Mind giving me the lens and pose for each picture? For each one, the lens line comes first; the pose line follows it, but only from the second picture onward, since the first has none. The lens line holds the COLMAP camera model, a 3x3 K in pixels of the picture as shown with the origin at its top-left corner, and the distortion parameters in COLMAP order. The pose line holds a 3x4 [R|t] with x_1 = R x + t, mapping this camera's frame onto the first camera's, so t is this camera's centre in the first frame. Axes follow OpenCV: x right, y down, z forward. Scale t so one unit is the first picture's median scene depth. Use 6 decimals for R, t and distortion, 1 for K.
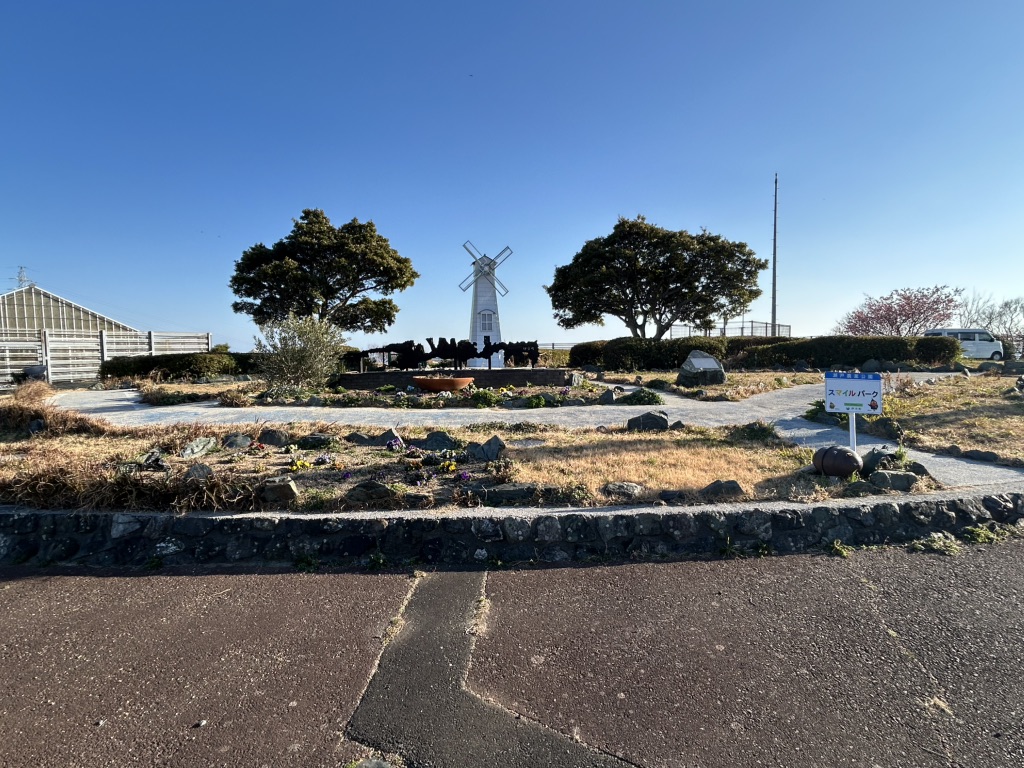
lens RADIAL K [[538.2, 0, 503.6], [0, 538.2, 374.1], [0, 0, 1]] dist [0.003161, -0.000225]
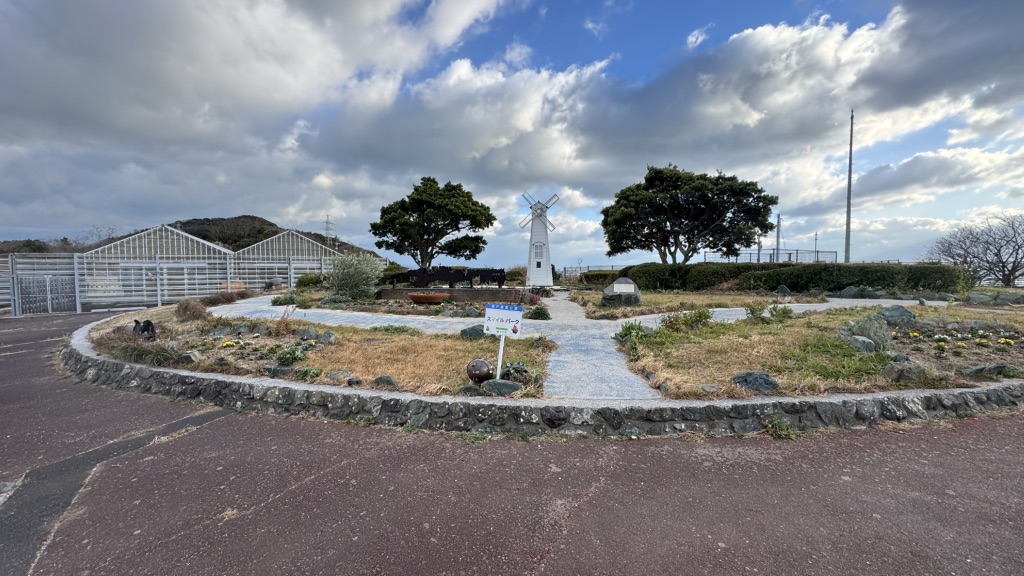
lens RADIAL K [[408.4, 0, 515.6], [0, 408.4, 280.6], [0, 0, 1]] dist [0.001928, 0.000257]
pose [[0.945432, 0.020208, -0.325192, 0.238883], [-0.024102, 0.999678, -0.007950, -0.013146], [0.324927, 0.015354, 0.945615, 0.011825]]
